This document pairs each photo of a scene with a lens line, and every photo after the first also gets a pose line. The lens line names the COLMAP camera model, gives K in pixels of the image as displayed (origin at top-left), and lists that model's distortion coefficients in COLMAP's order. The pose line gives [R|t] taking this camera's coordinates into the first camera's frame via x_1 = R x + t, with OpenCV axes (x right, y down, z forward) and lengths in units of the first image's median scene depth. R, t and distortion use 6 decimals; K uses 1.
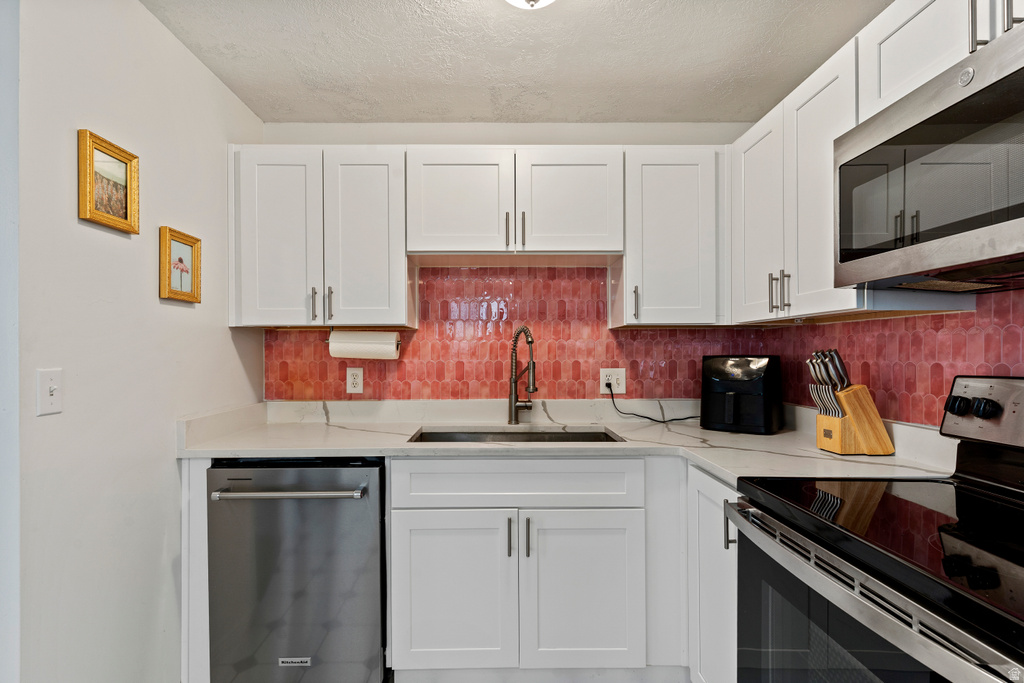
lens RADIAL K [[501.5, 0, 498.1], [0, 501.5, 353.1], [0, 0, 1]] dist [0.000794, -0.000042]
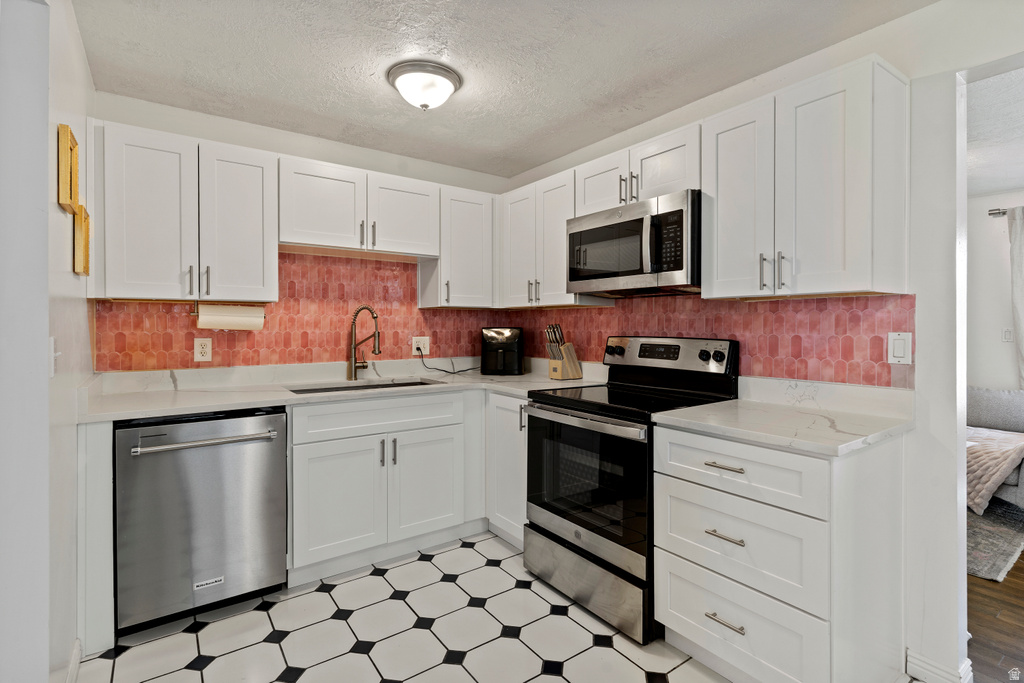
lens RADIAL K [[499.4, 0, 528.3], [0, 499.4, 328.9], [0, 0, 1]] dist [0.002011, 0.000198]
pose [[0.802118, 0.000380, 0.597166, -0.412247], [-0.003400, 0.999986, 0.003930, 0.003000], [-0.597157, -0.005183, 0.802108, -0.328908]]
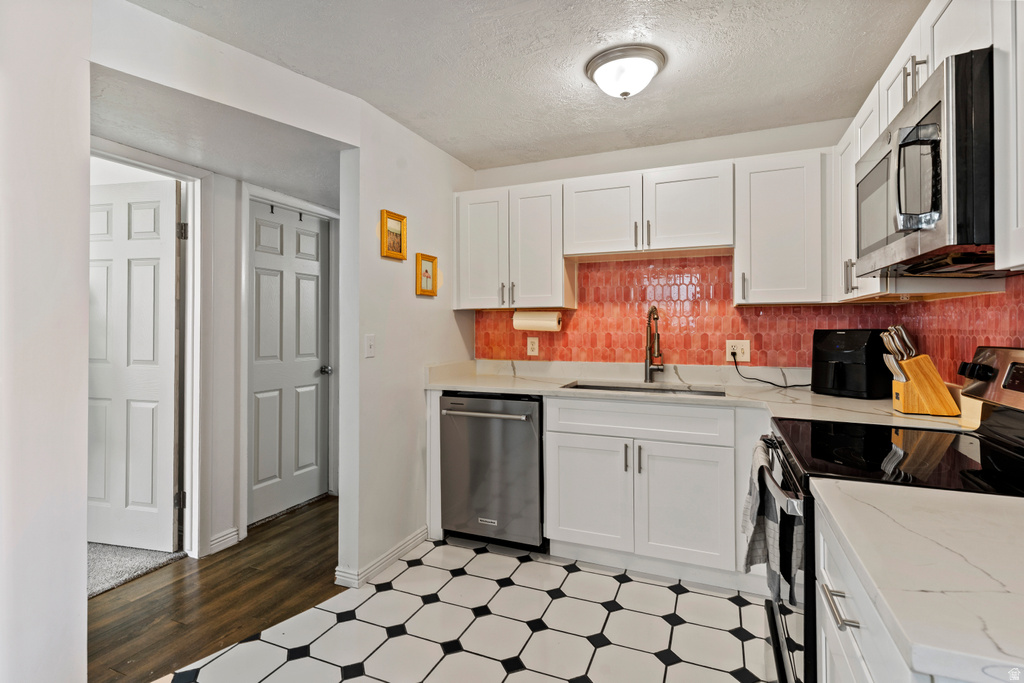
lens RADIAL K [[497.0, 0, 506.4], [0, 497.0, 326.0], [0, 0, 1]] dist [-0.000821, 0.000508]
pose [[0.918672, 0.001214, -0.395018, 0.218328], [-0.001982, 0.999997, -0.001537, -0.000071], [0.395015, 0.002195, 0.918672, -0.341747]]
